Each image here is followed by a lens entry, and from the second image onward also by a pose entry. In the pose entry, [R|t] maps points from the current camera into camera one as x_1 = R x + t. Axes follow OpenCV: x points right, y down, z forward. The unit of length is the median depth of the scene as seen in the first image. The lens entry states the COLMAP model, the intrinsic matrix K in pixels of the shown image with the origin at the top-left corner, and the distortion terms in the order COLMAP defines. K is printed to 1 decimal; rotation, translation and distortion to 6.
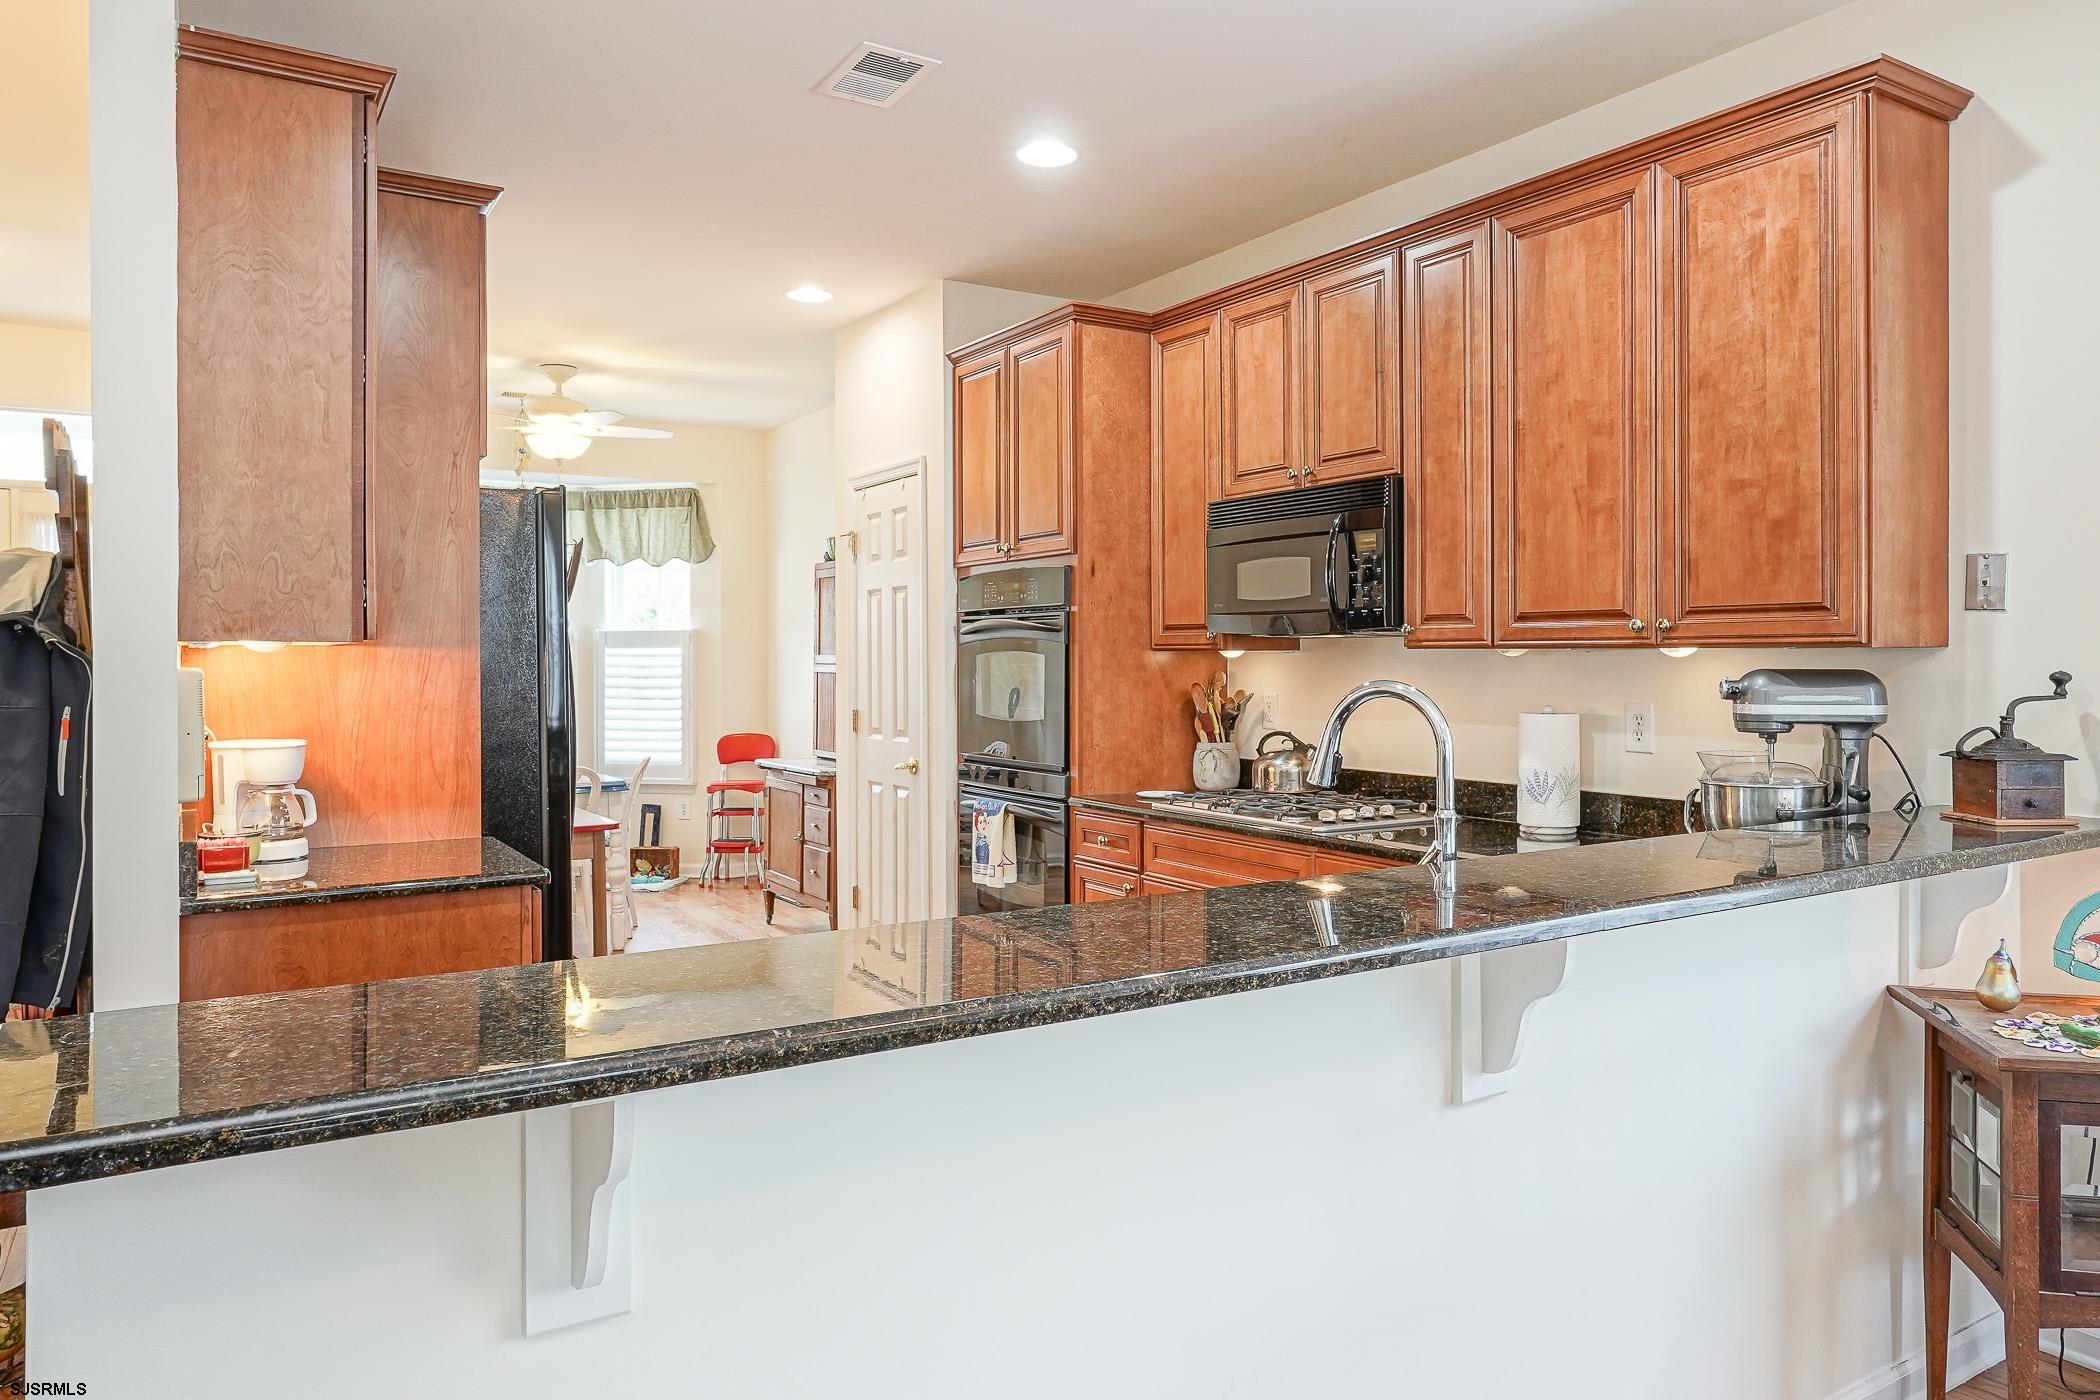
lens RADIAL K [[1383.6, 0, 1049.7], [0, 1383.6, 682.0], [0, 0, 1]] dist [0.007953, -0.002353]
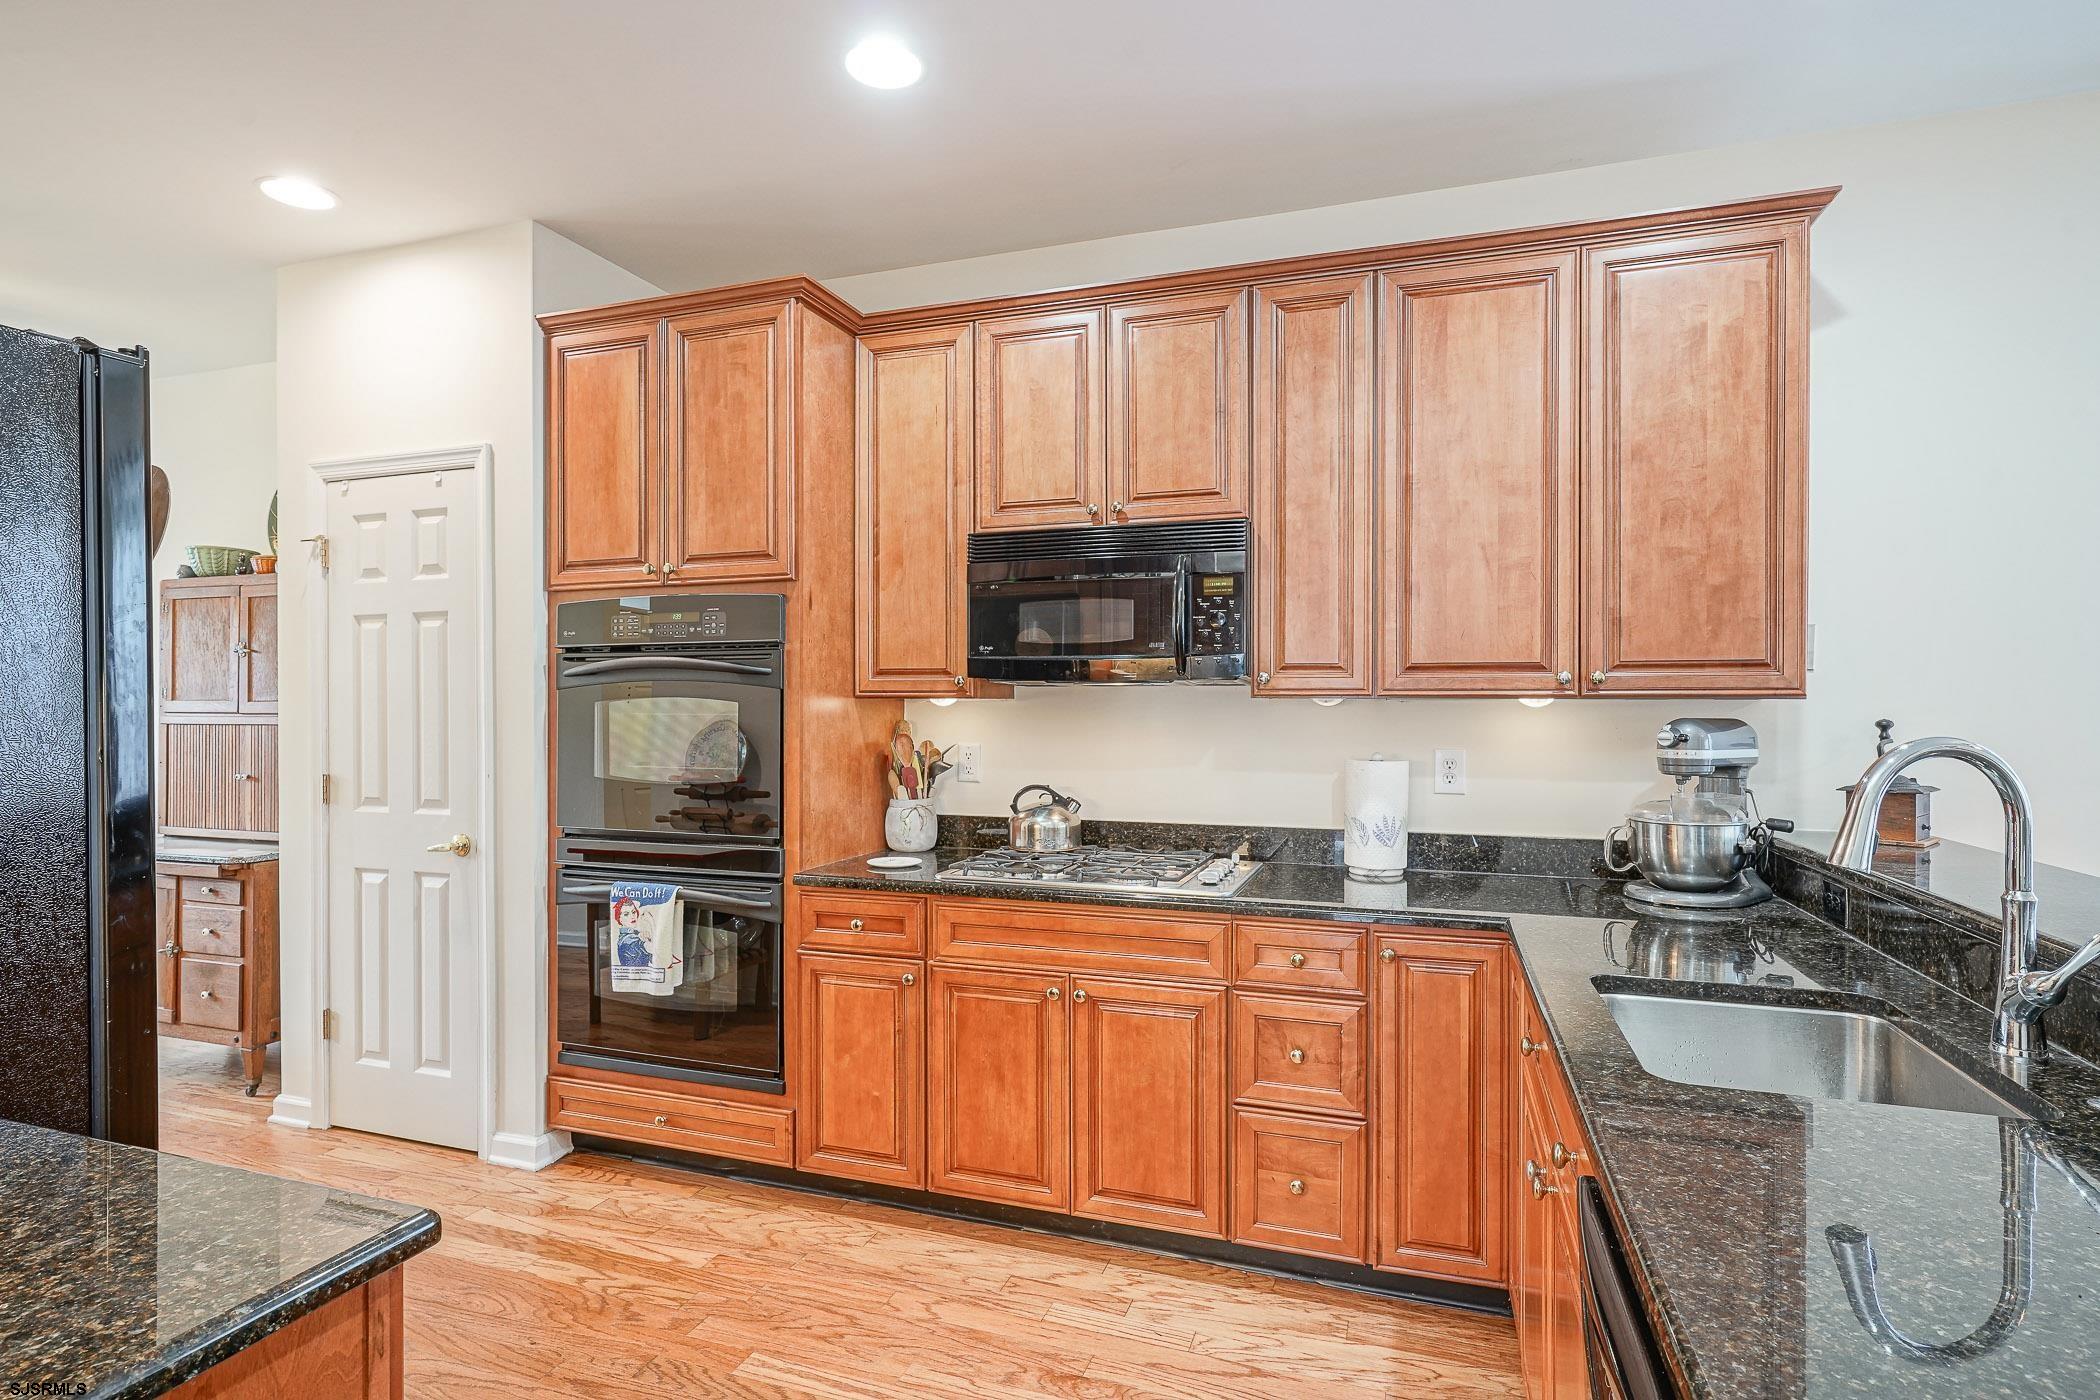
lens RADIAL K [[1064.8, 0, 1052.7], [0, 1064.8, 716.5], [0, 0, 1]] dist [-0.003520, 0.001401]
pose [[0.778480, -0.002496, 0.627664, -0.281190], [0.007997, 0.999950, -0.005943, -0.006456], [-0.627618, 0.009646, 0.778461, 0.435851]]
